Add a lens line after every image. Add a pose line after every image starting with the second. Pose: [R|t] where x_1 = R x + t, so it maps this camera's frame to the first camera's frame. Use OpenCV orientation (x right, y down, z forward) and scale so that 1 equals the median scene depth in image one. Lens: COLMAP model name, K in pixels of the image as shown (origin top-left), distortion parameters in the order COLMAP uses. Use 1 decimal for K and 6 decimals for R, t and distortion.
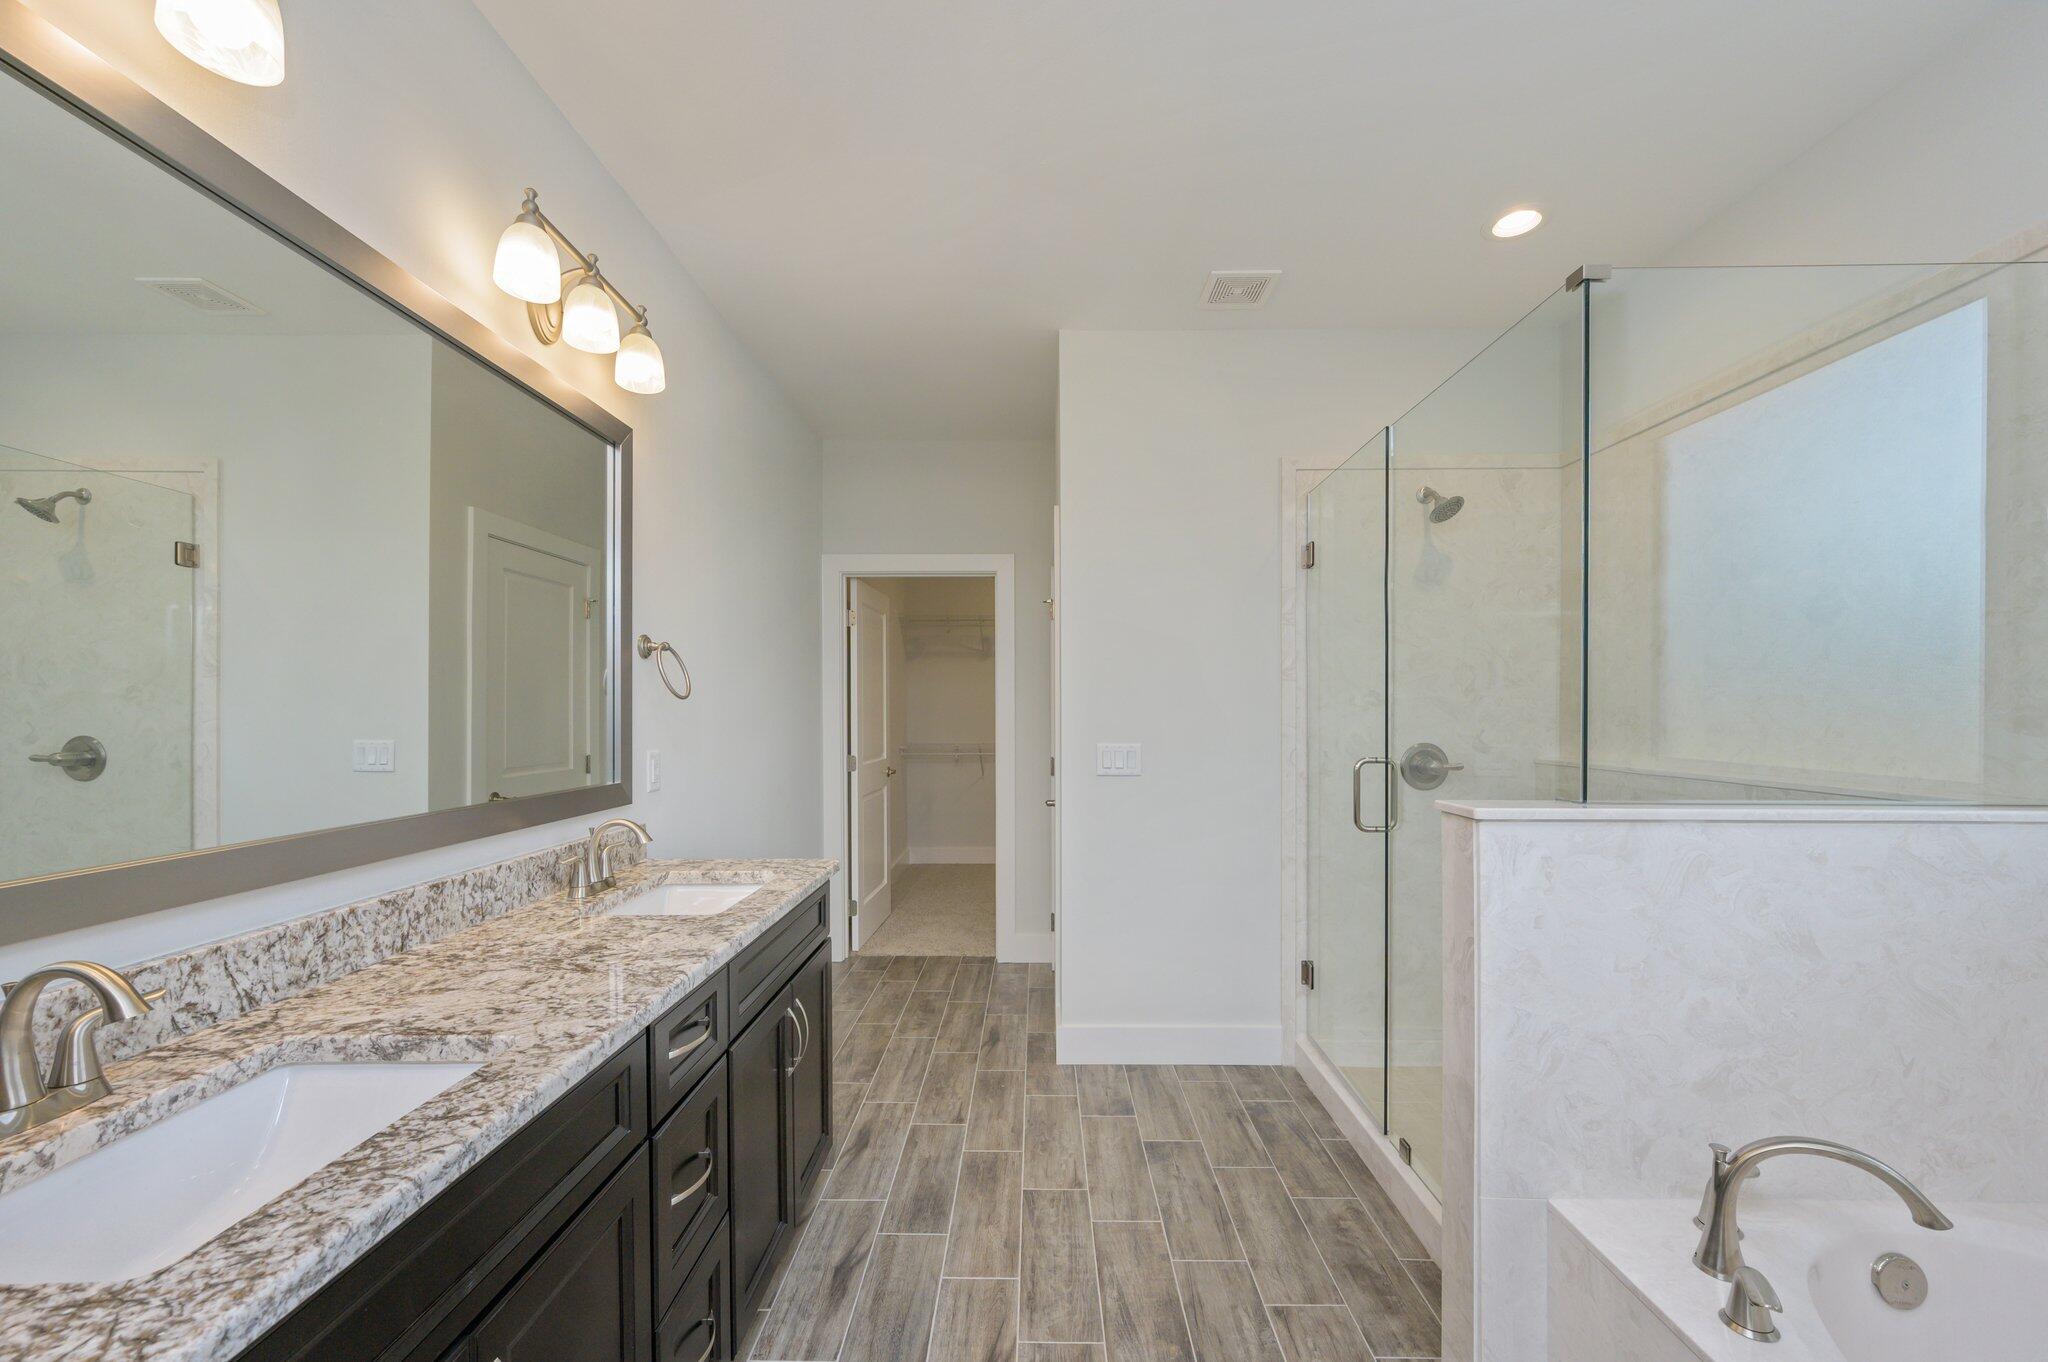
lens RADIAL K [[815.7, 0, 1029.9], [0, 815.7, 703.2], [0, 0, 1]] dist [-0.002686, 0.000713]
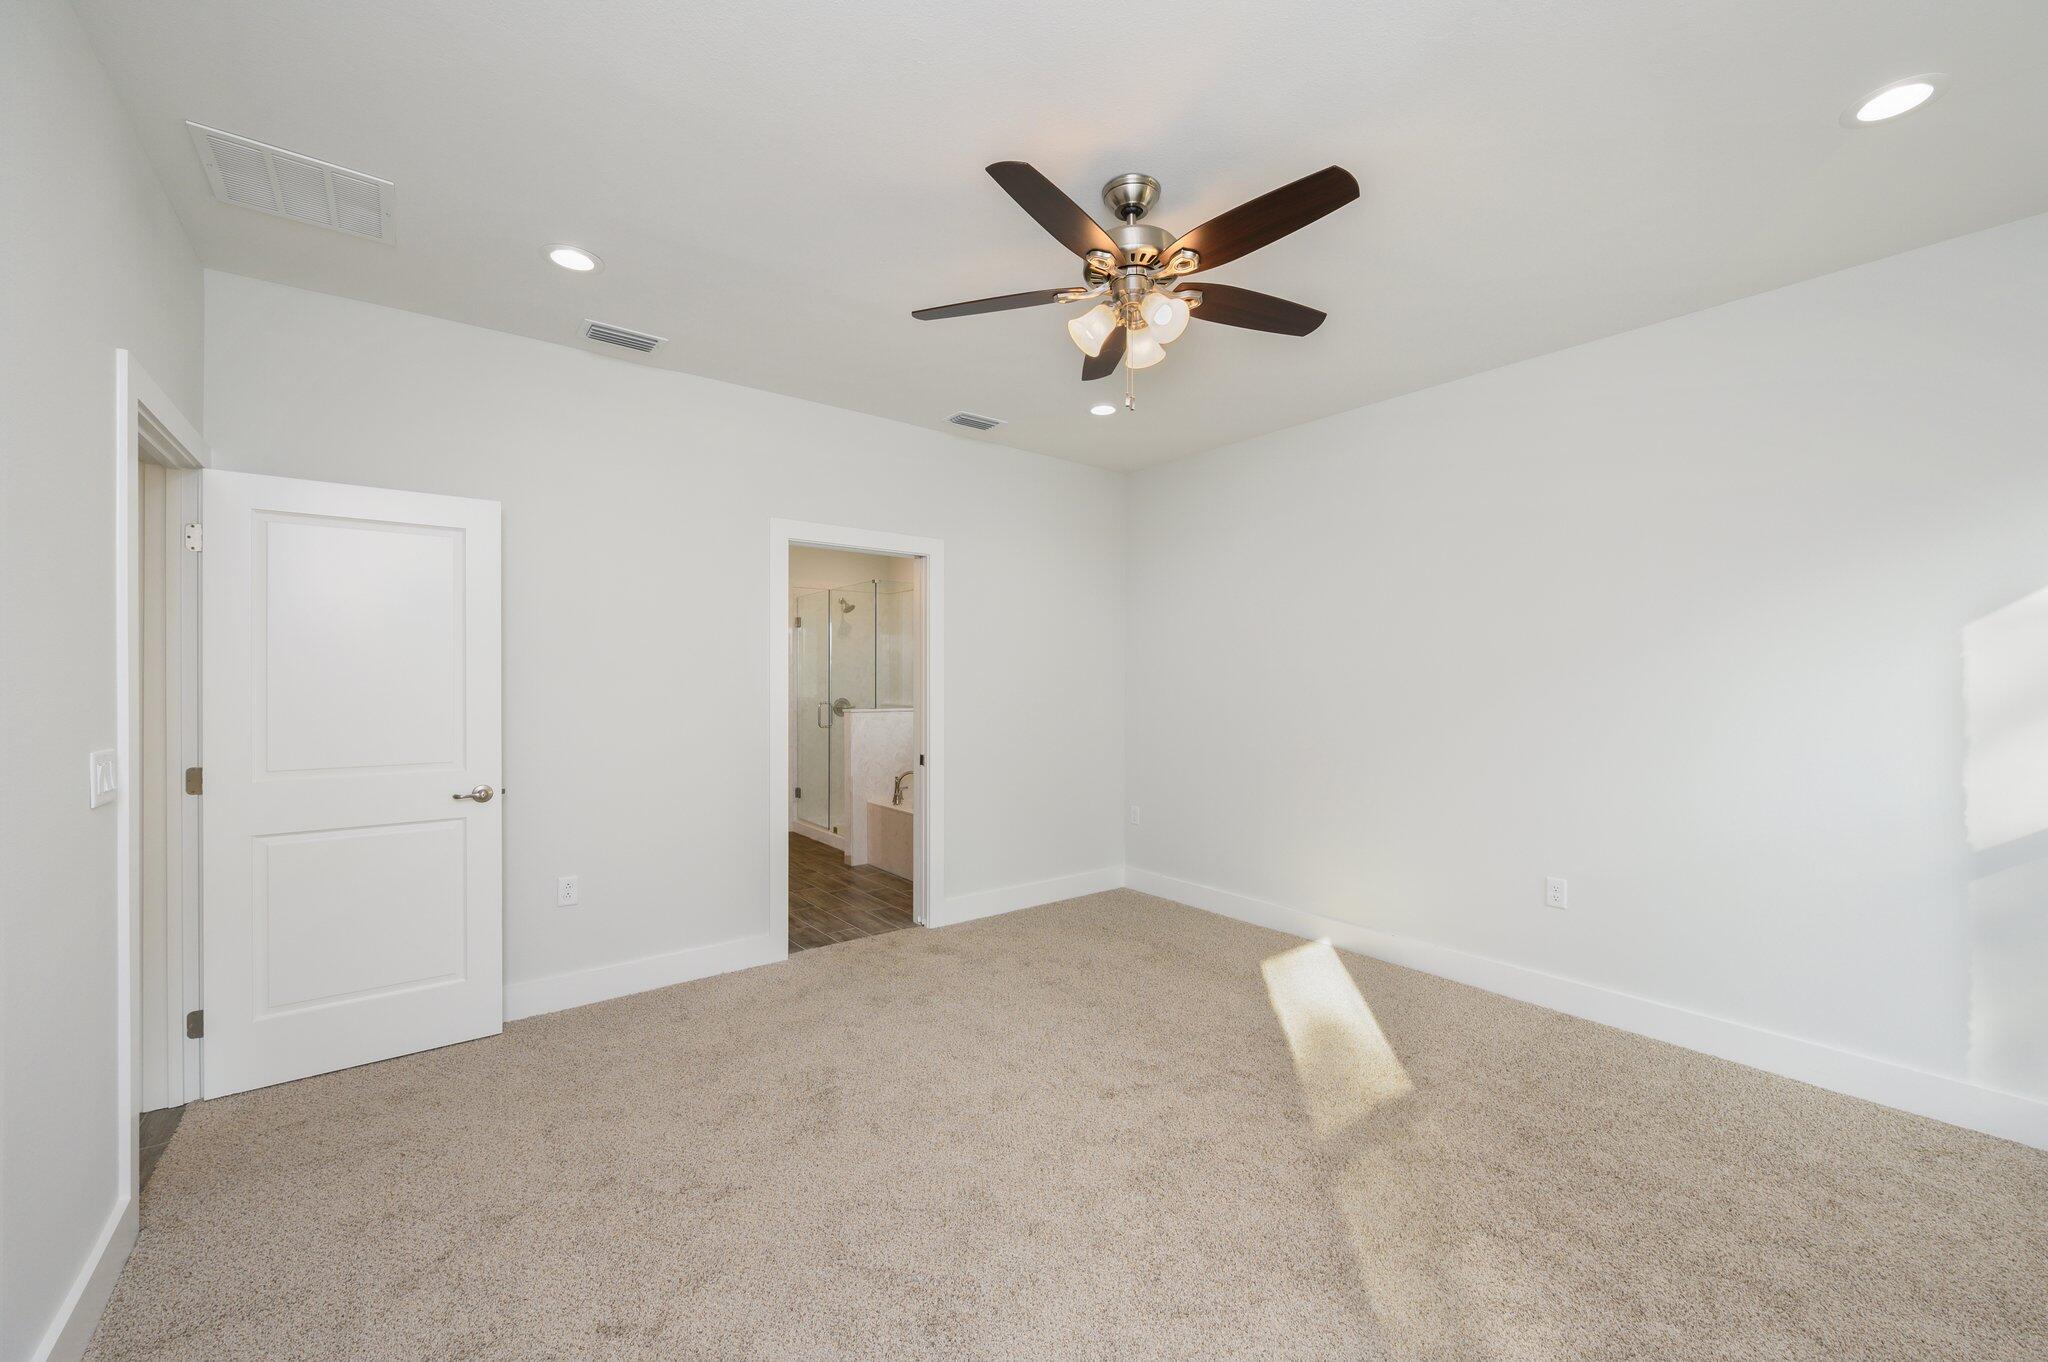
lens RADIAL K [[810.7, 0, 1024.0], [0, 810.7, 681.0], [0, 0, 1]] dist [-0.000529, 0.000124]
pose [[0.785786, 0.000536, 0.618498, -0.866207], [0.002473, 0.999989, -0.004008, 0.001464], [-0.618493, 0.004679, 0.785776, -1.835486]]
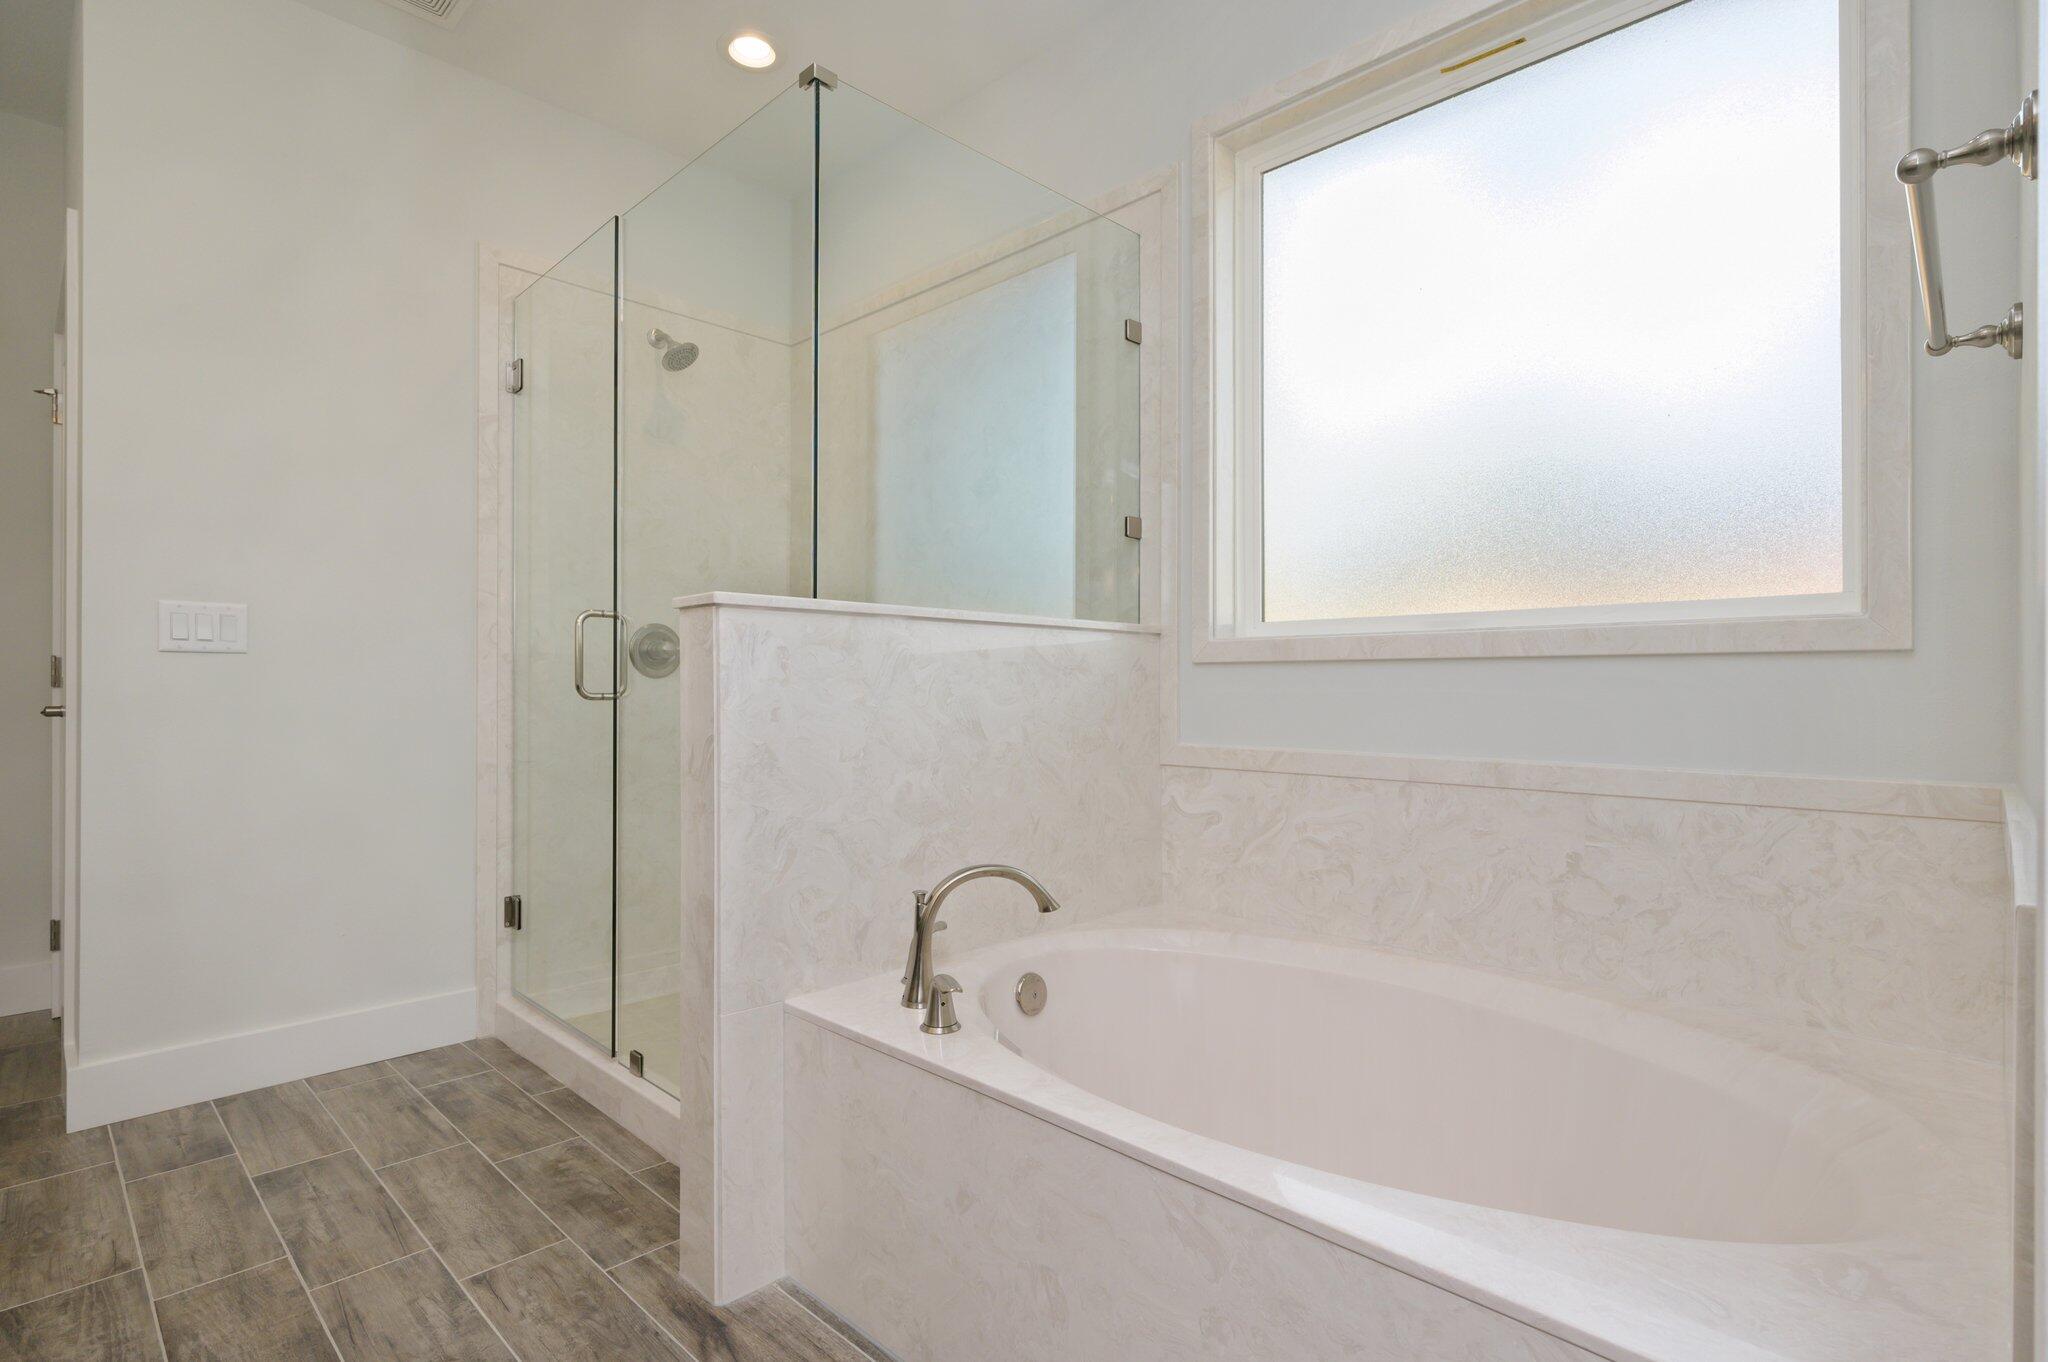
lens RADIAL K [[991.6, 0, 1024.0], [0, 991.6, 681.0], [0, 0, 1]] dist [-0.001773, 0.000652]
pose [[0.688102, 0.004762, 0.725598, -0.017177], [0.001922, 0.999963, -0.008386, 0.157476], [-0.725611, 0.007165, 0.688068, -0.015668]]
